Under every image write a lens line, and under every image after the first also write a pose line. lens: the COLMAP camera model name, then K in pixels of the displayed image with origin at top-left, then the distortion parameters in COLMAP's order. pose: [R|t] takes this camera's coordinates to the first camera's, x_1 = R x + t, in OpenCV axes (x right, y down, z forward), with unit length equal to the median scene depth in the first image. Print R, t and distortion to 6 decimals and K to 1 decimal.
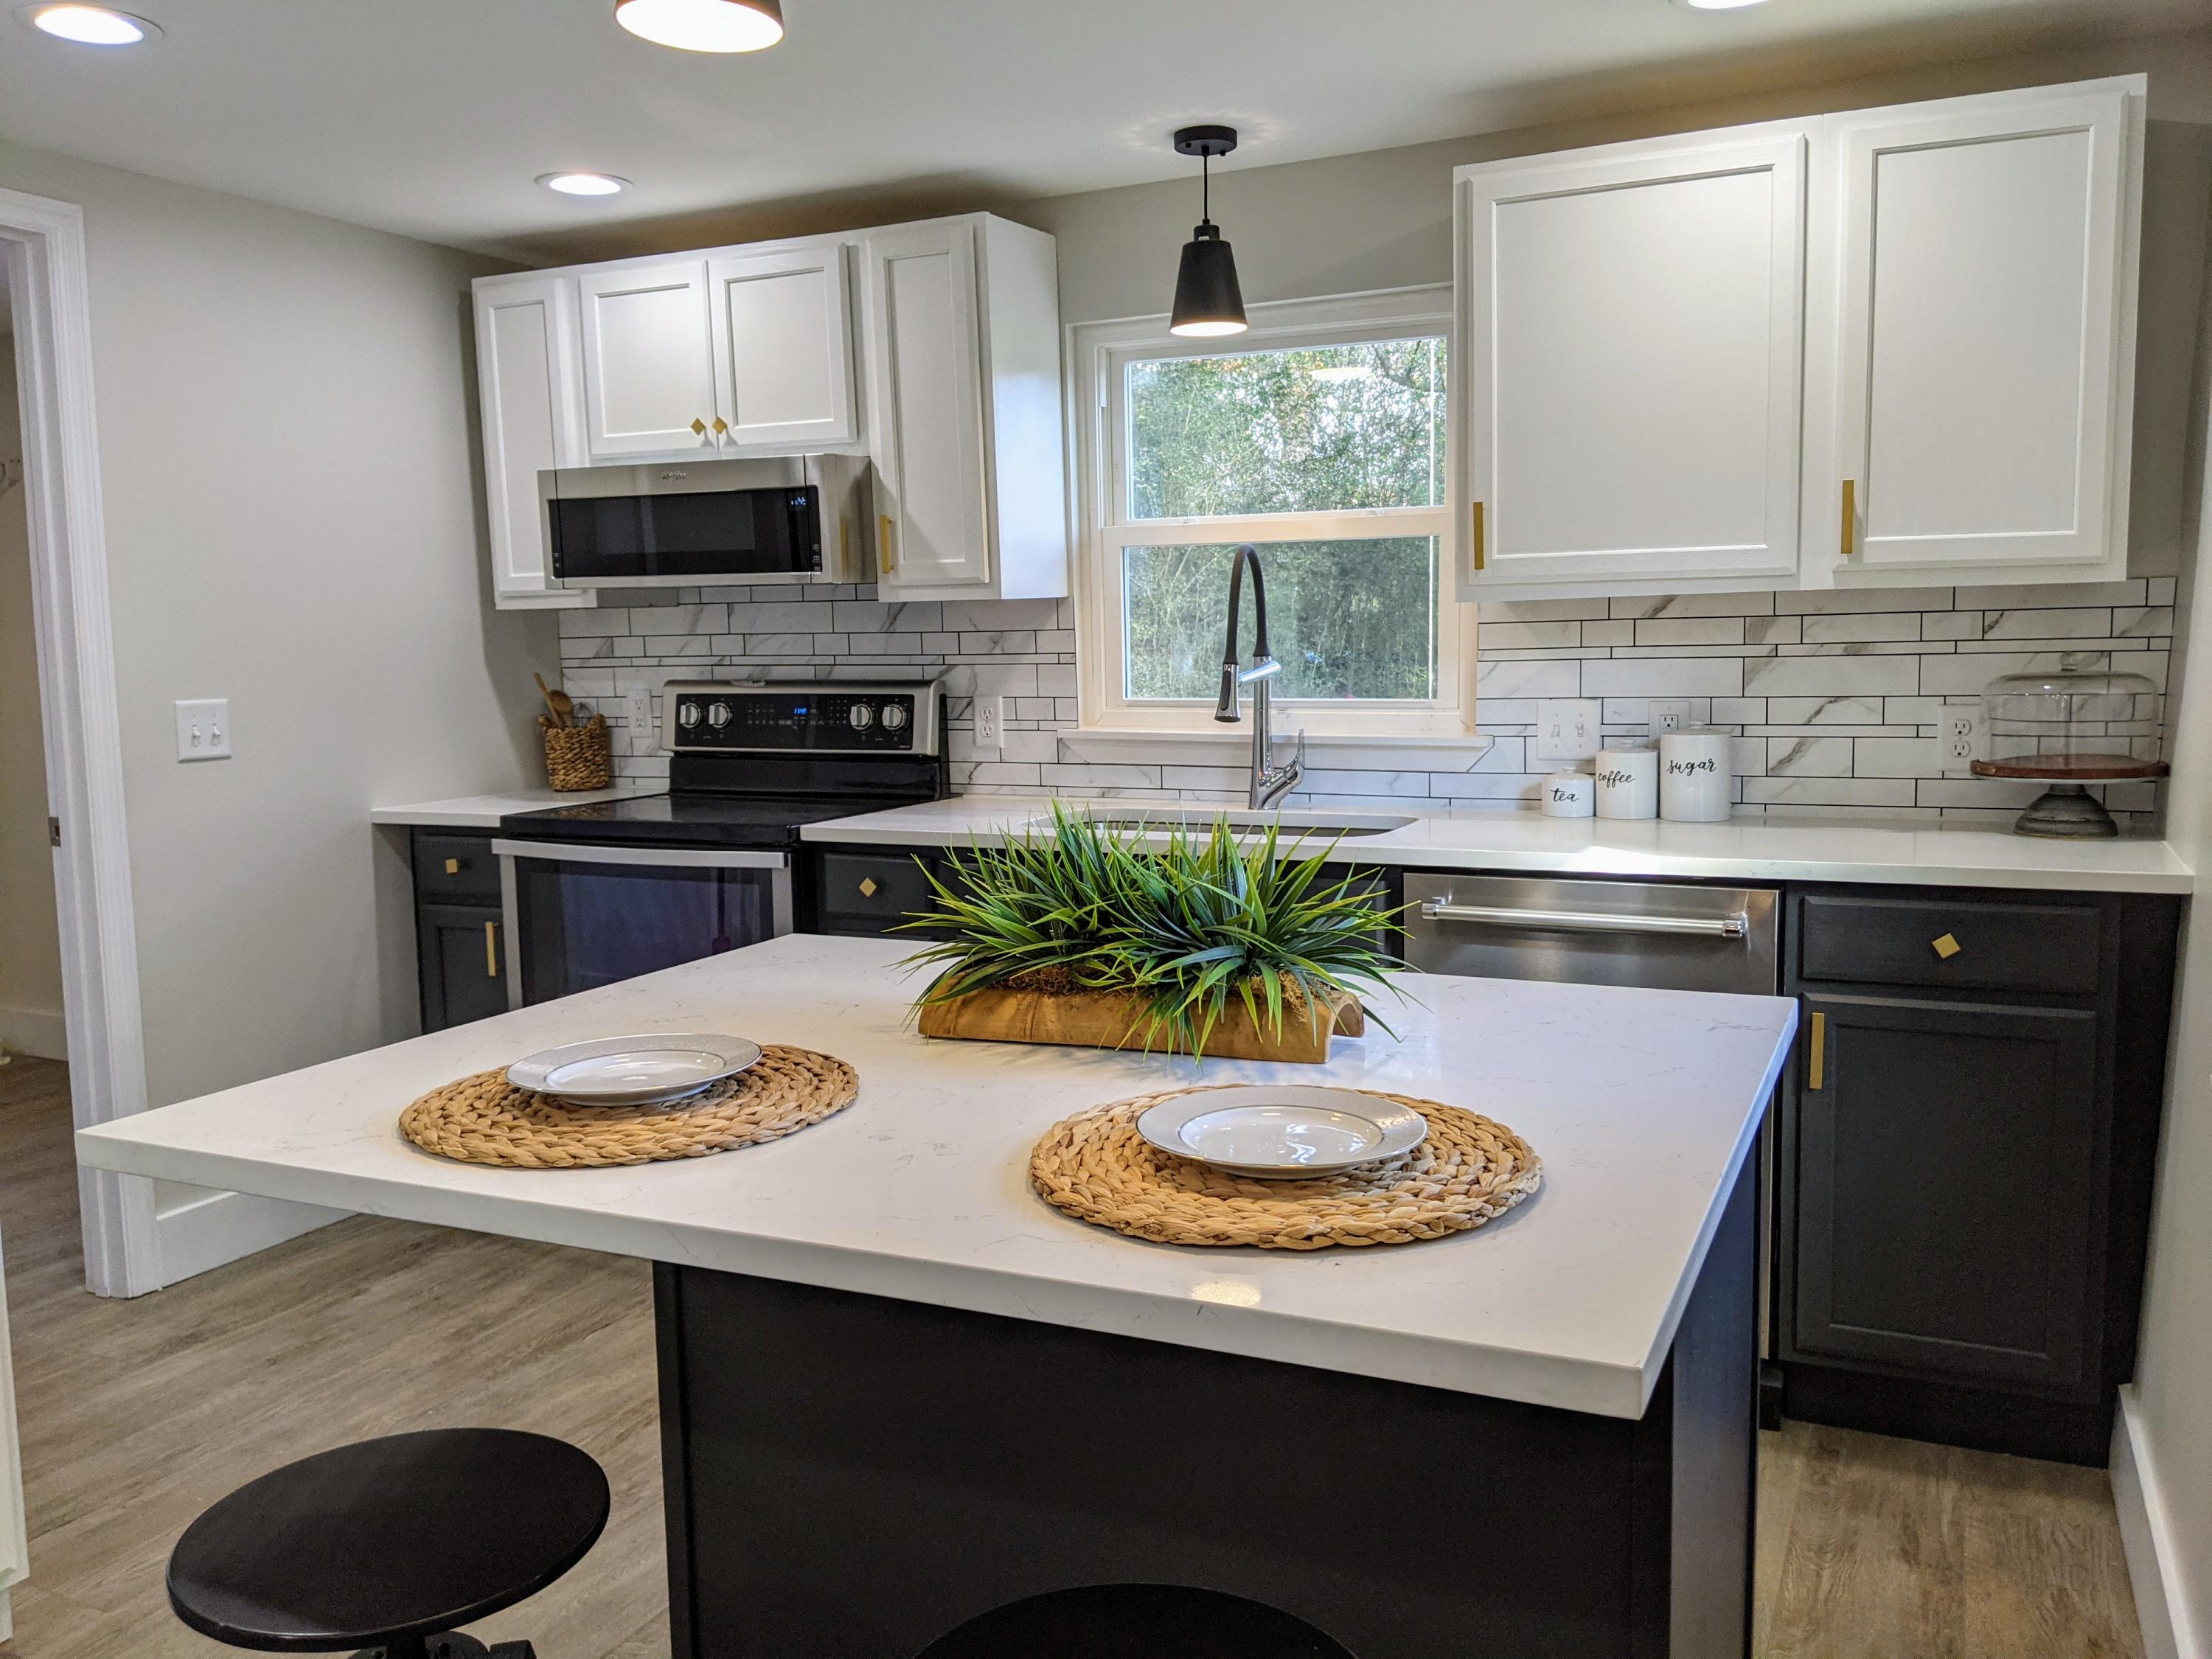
lens RADIAL K [[1746.8, 0, 1106.0], [0, 1746.8, 829.5], [0, 0, 1]] dist [0.077365, -0.119730]
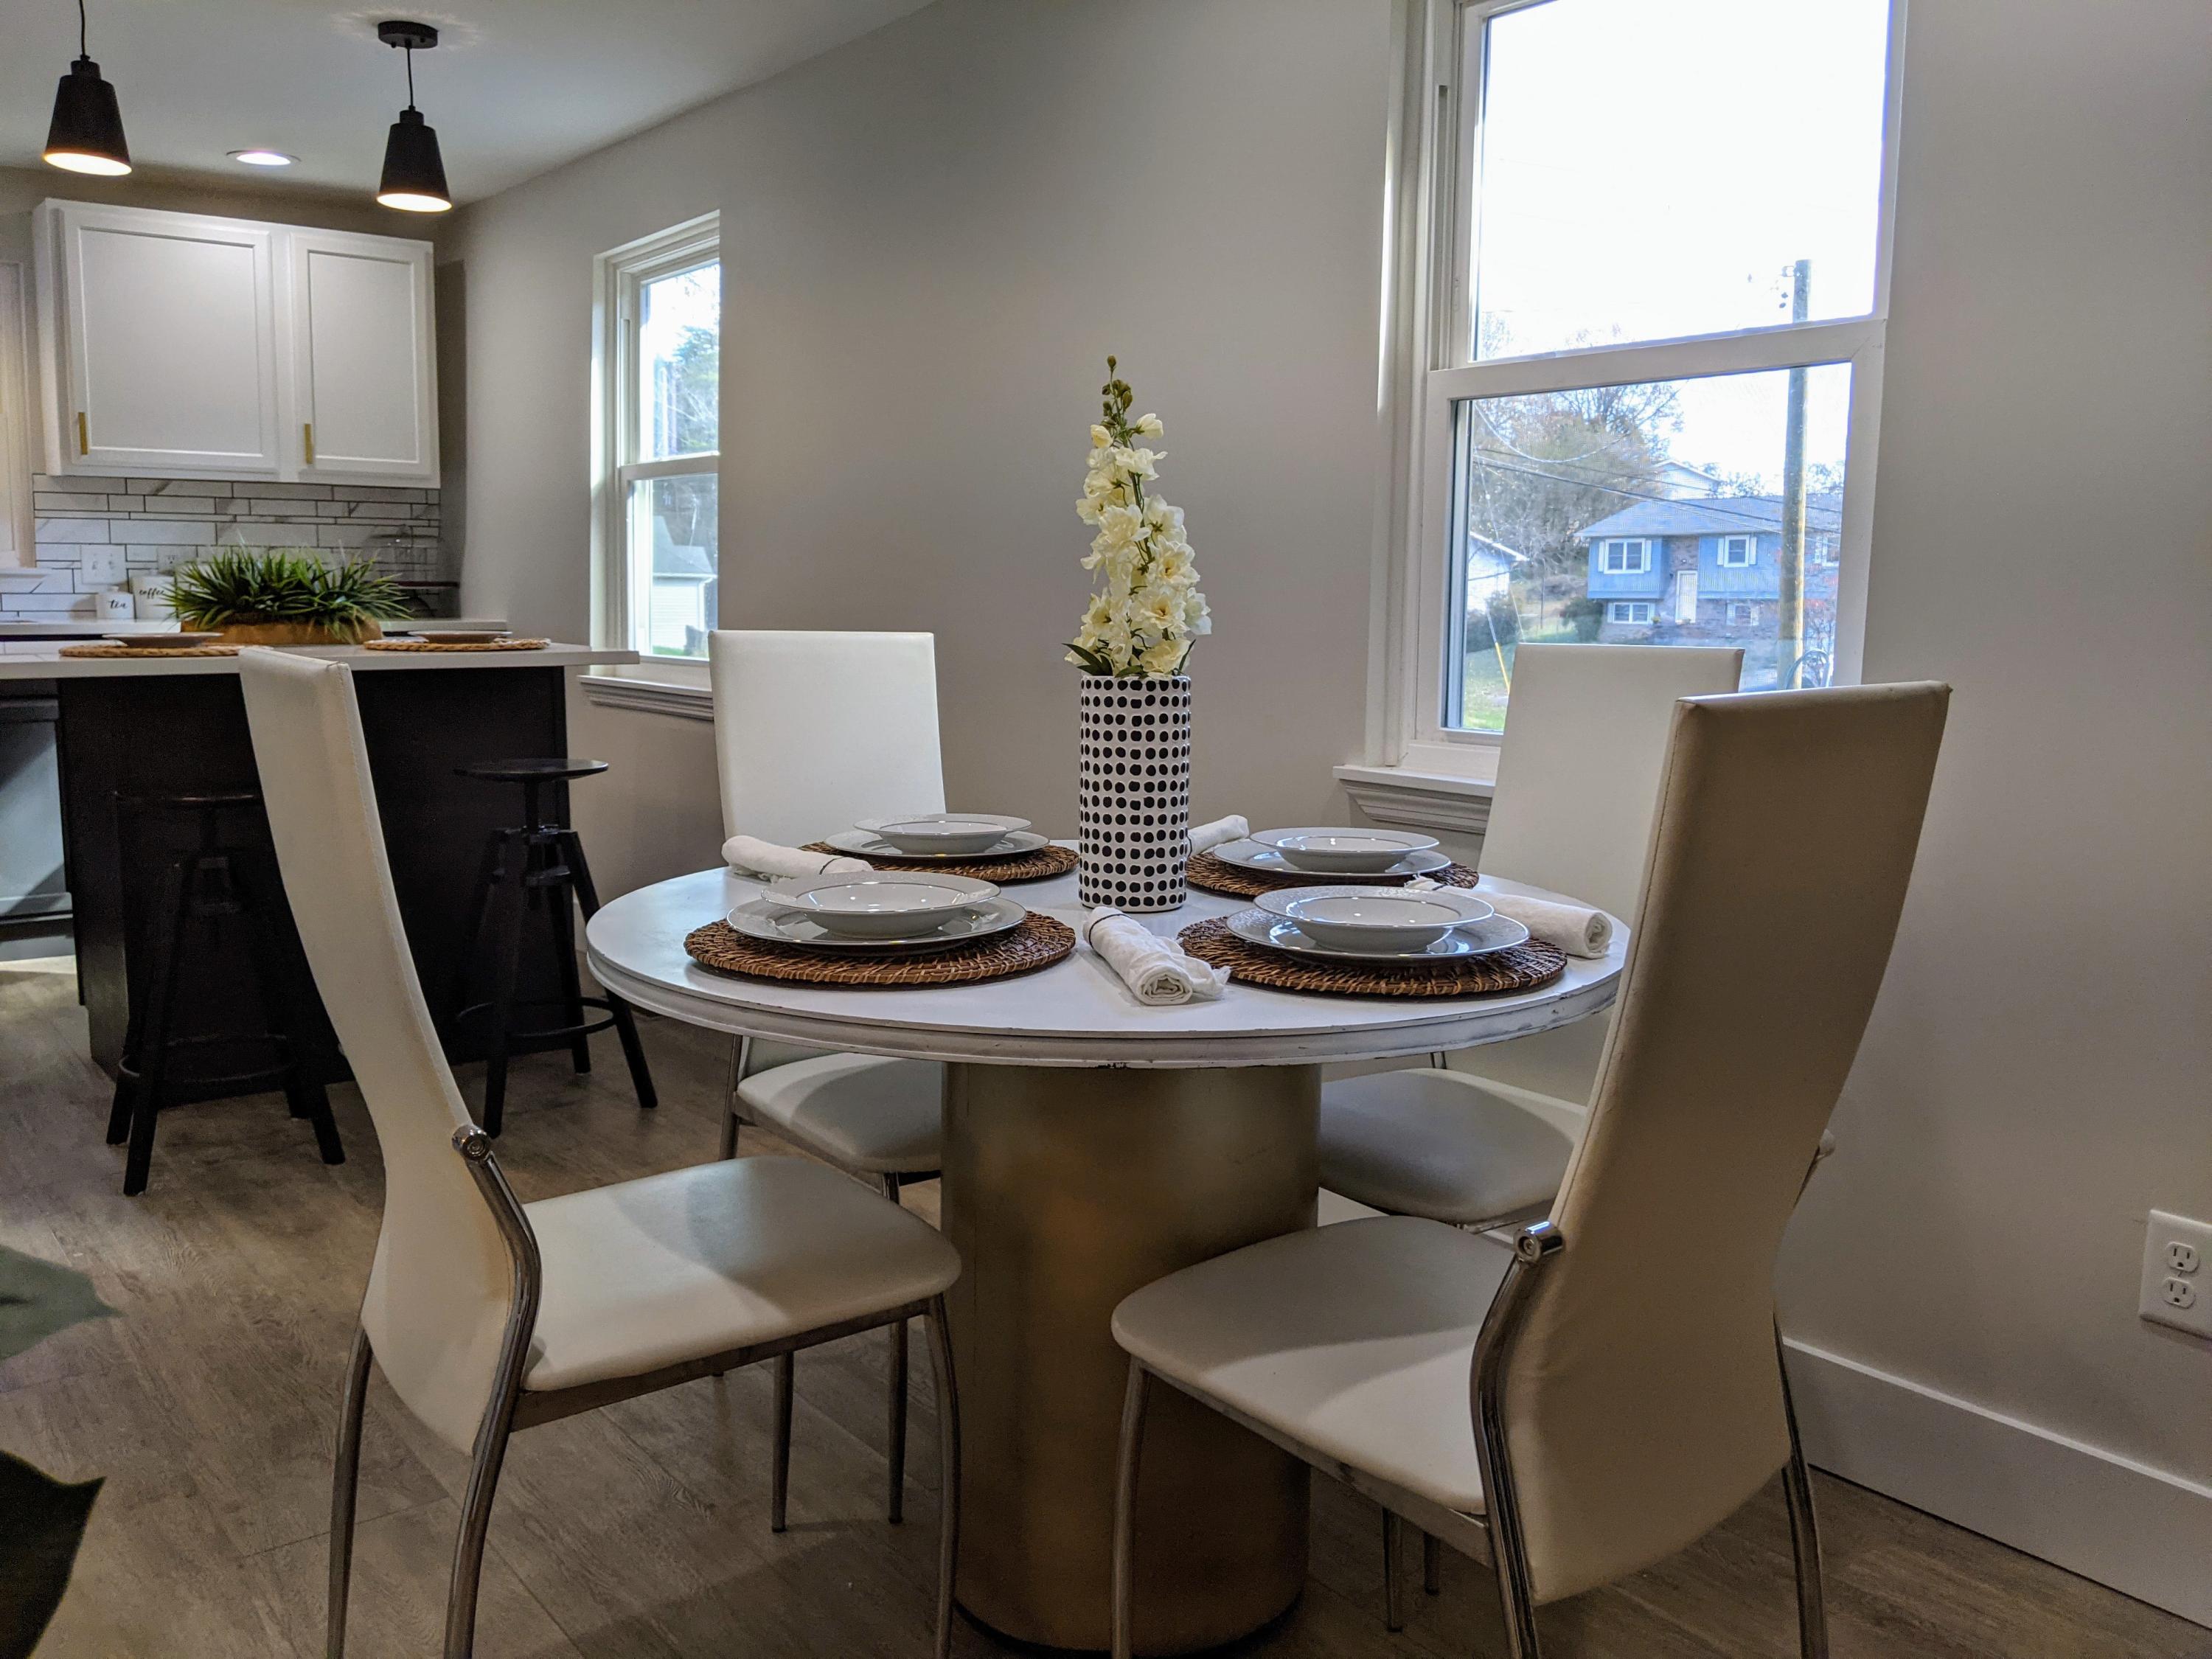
lens RADIAL K [[1751.5, 0, 1096.5], [0, 1751.5, 826.2], [0, 0, 1]] dist [0.043731, -0.073781]
pose [[0.429618, -0.101309, 0.897310, -0.733626], [0.083432, 0.993890, 0.072267, 0.125490], [-0.899148, 0.043817, 0.435445, -0.425400]]
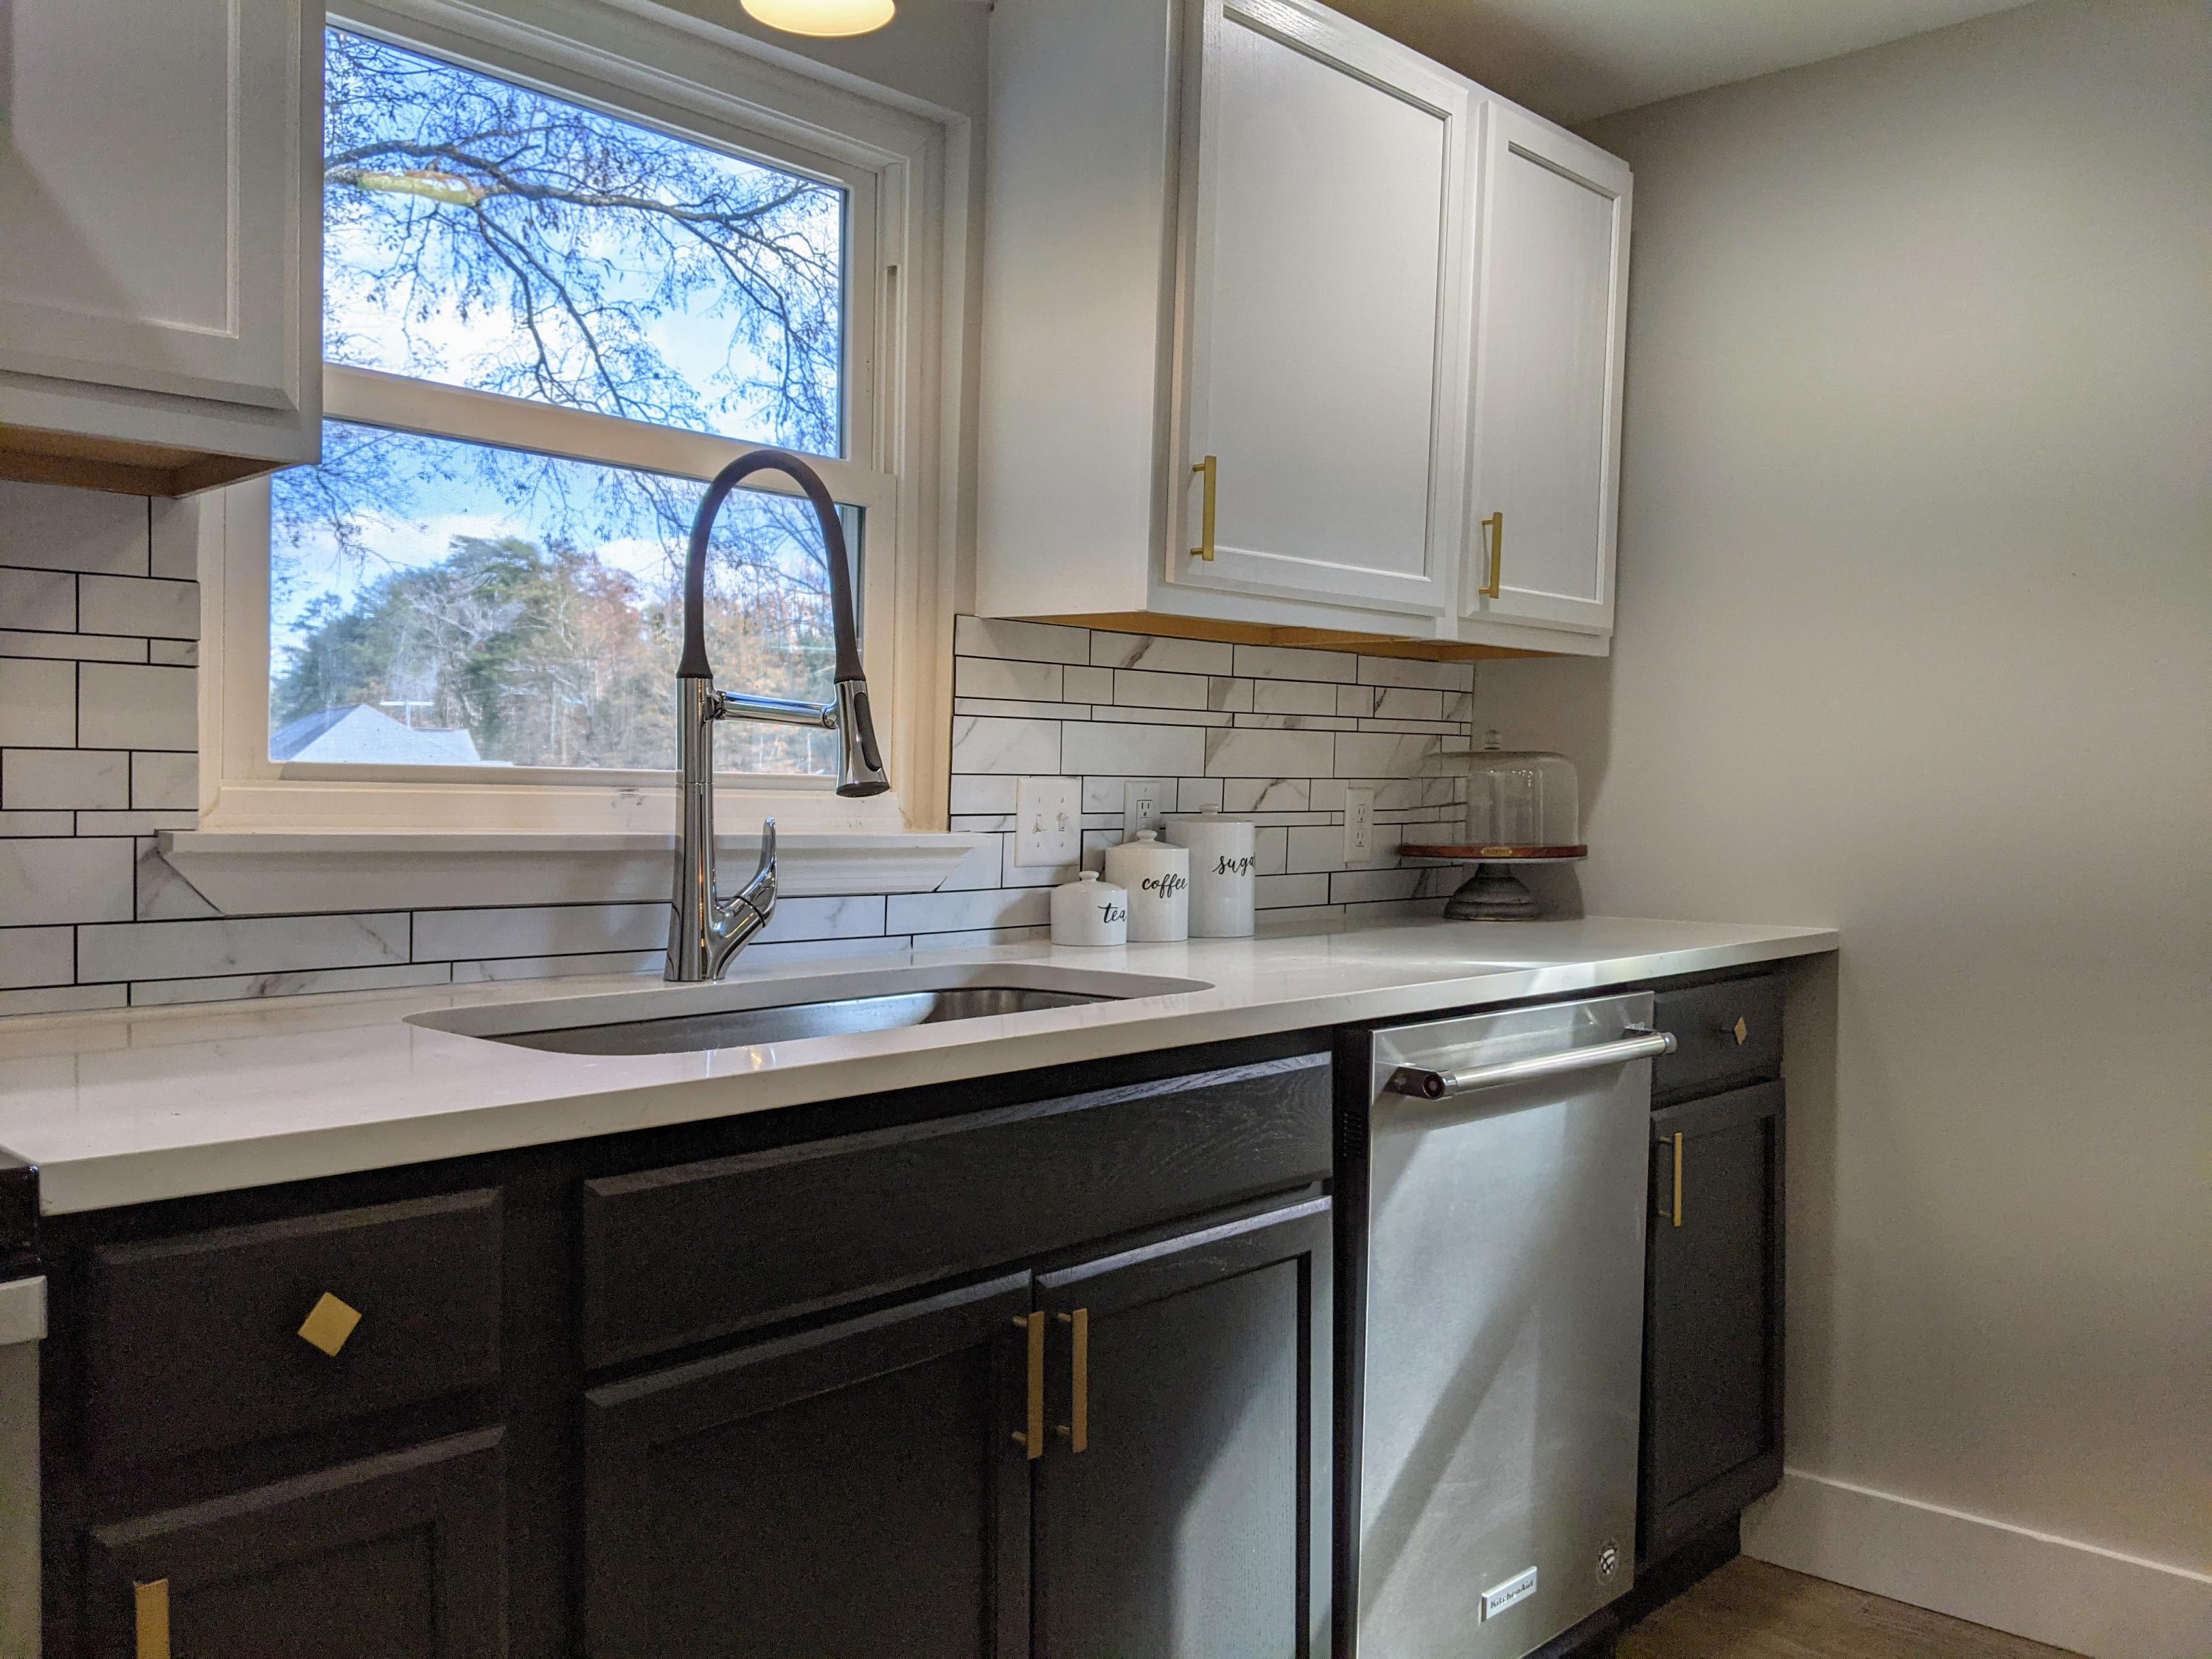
lens RADIAL K [[1789.2, 0, 1106.0], [0, 1789.2, 829.5], [0, 0, 1]] dist [0.071509, -0.003929]
pose [[0.324081, 0.002719, 0.946025, -0.368030], [0.096152, 0.994723, -0.035797, -0.025170], [-0.941130, 0.102563, 0.322110, 0.713842]]
